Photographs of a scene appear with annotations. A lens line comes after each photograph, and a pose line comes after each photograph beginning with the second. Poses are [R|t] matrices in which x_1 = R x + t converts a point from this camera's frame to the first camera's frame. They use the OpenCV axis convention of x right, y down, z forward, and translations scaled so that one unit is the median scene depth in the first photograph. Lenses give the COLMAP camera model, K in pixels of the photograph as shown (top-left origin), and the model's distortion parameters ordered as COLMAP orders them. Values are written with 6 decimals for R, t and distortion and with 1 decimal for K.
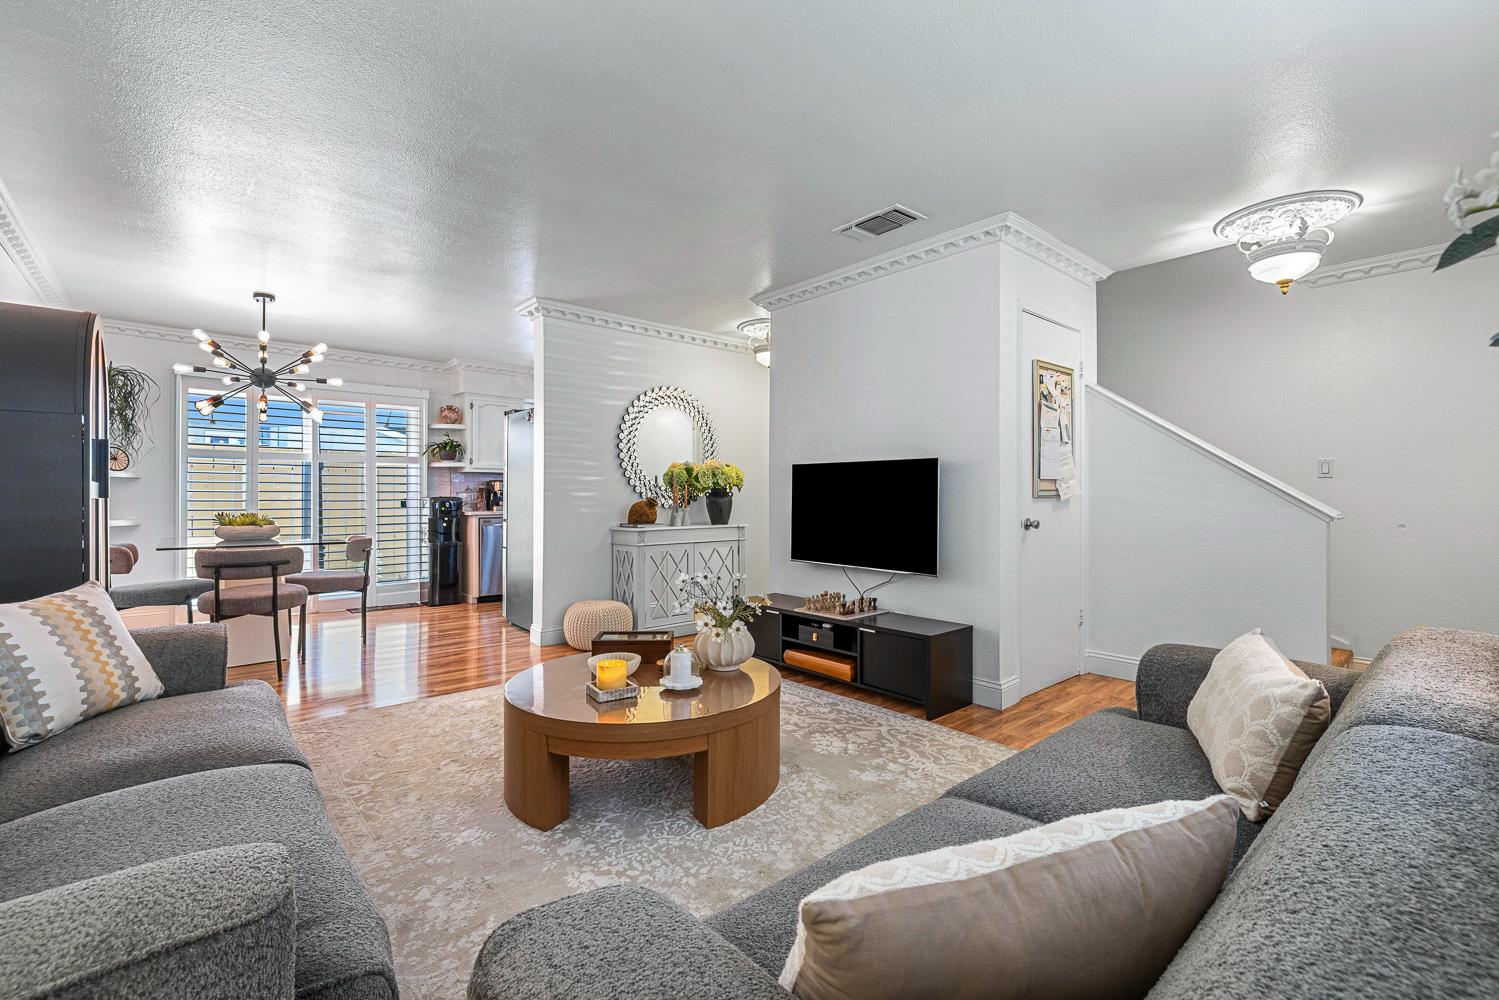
lens RADIAL K [[634.4, 0, 765.0], [0, 634.4, 497.7], [0, 0, 1]] dist [0.000432, -0.000024]
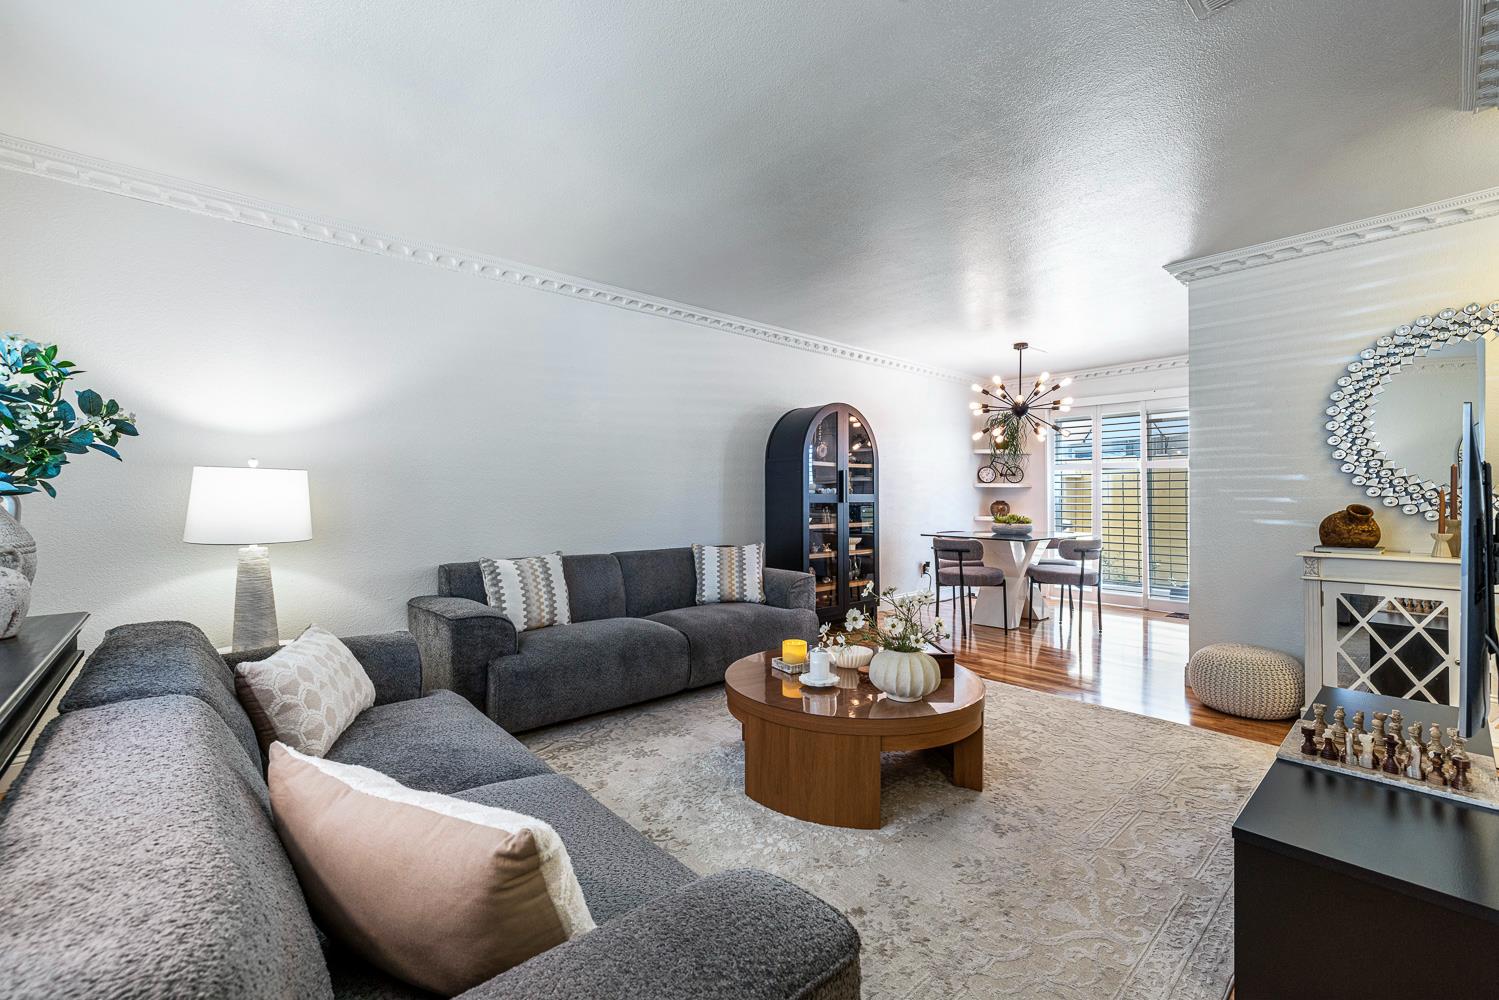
lens RADIAL K [[634.4, 0, 765.0], [0, 634.4, 497.7], [0, 0, 1]] dist [0.000432, -0.000024]
pose [[0.004094, -0.001425, -0.999991, 0.488219], [0.002062, 0.999997, -0.001417, -0.008515], [0.999989, -0.002057, 0.004097, 0.468796]]
